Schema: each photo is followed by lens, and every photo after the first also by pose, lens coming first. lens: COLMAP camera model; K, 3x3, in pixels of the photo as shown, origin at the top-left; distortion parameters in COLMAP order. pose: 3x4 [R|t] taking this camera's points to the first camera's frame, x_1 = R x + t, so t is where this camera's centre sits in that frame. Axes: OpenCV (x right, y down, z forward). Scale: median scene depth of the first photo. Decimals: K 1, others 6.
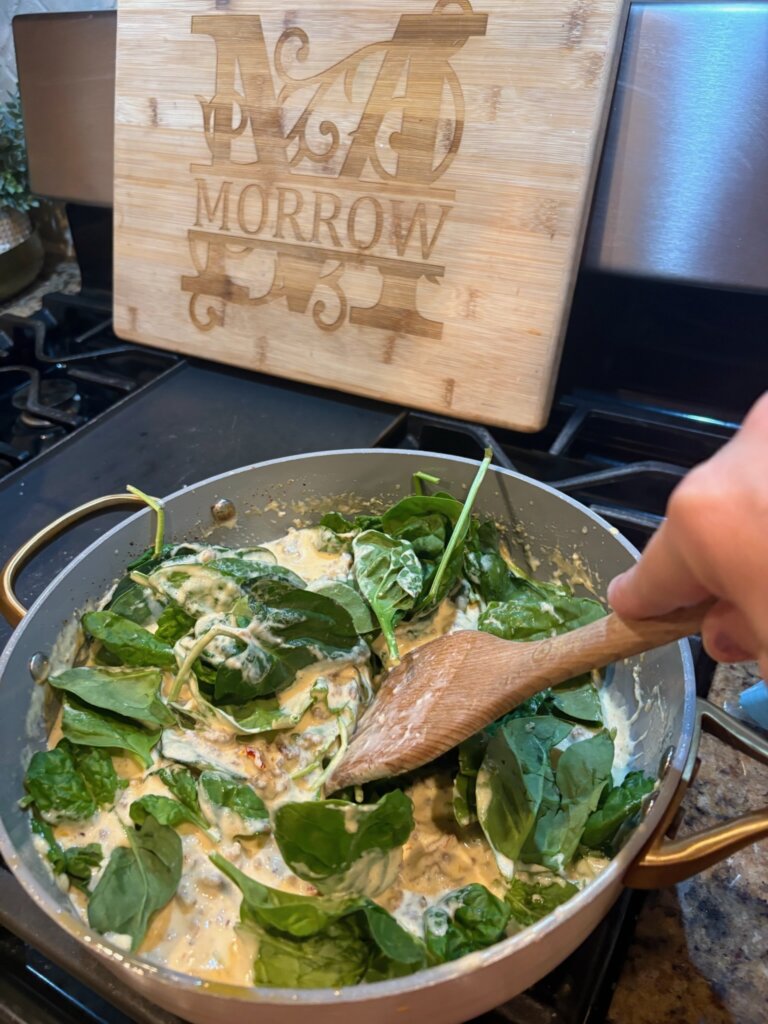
lens RADIAL K [[776.3, 0, 385.1], [0, 776.3, 513.8], [0, 0, 1]] dist [0.007828, -0.041582]
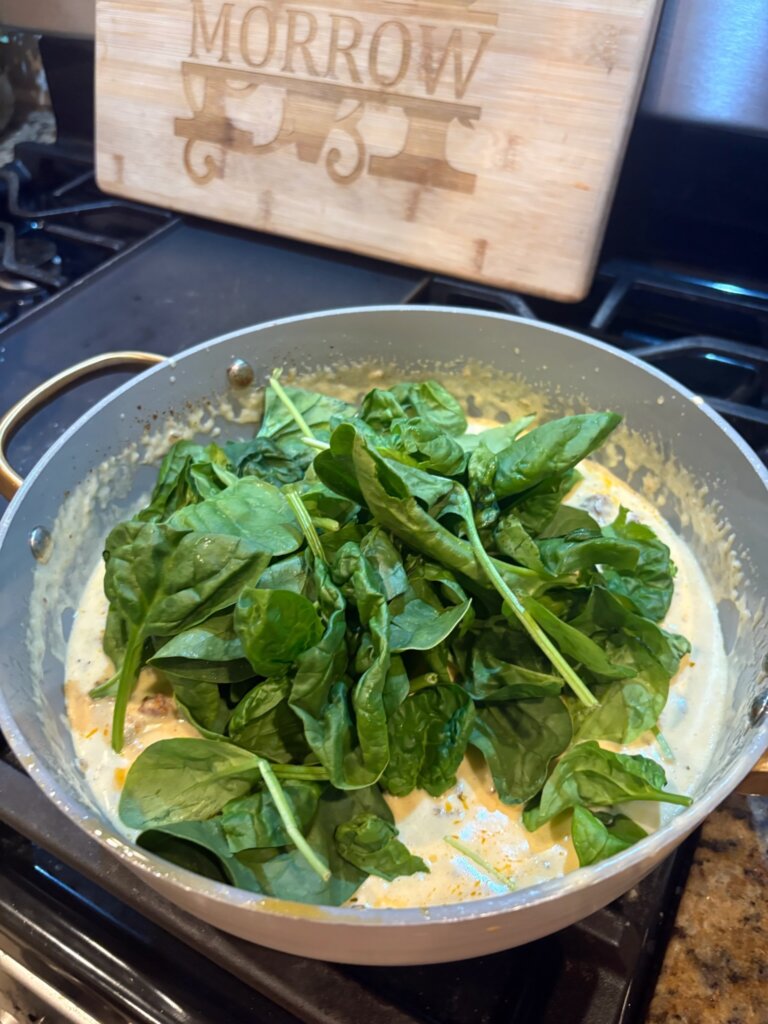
lens RADIAL K [[776.3, 0, 381.6], [0, 776.3, 510.1], [0, 0, 1]] dist [0.007828, -0.041582]
pose [[0.999516, 0.016143, 0.026579, -0.051908], [-0.019324, 0.992078, 0.124132, 0.026939], [-0.024365, -0.124585, 0.991910, 0.078332]]
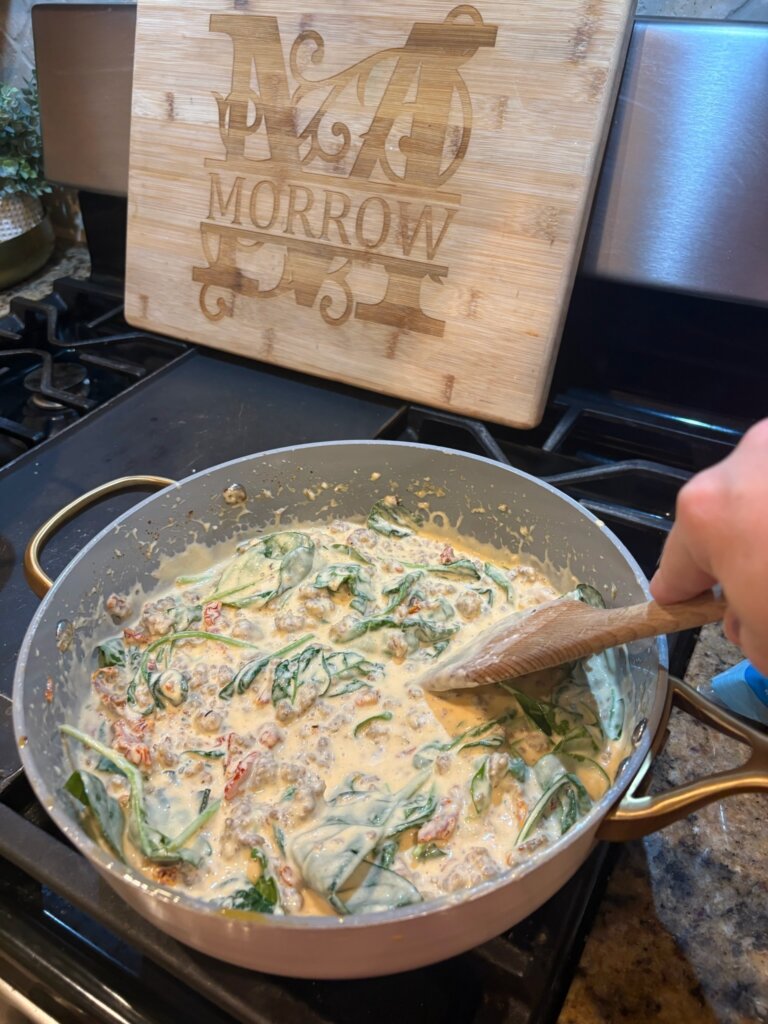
lens RADIAL K [[776.3, 0, 382.9], [0, 776.3, 516.1], [0, 0, 1]] dist [0.007828, -0.041582]
pose [[0.999530, 0.029428, 0.008582, -0.010411], [-0.029552, 0.999456, 0.014662, 0.002992], [-0.008146, -0.014909, 0.999856, -0.047859]]
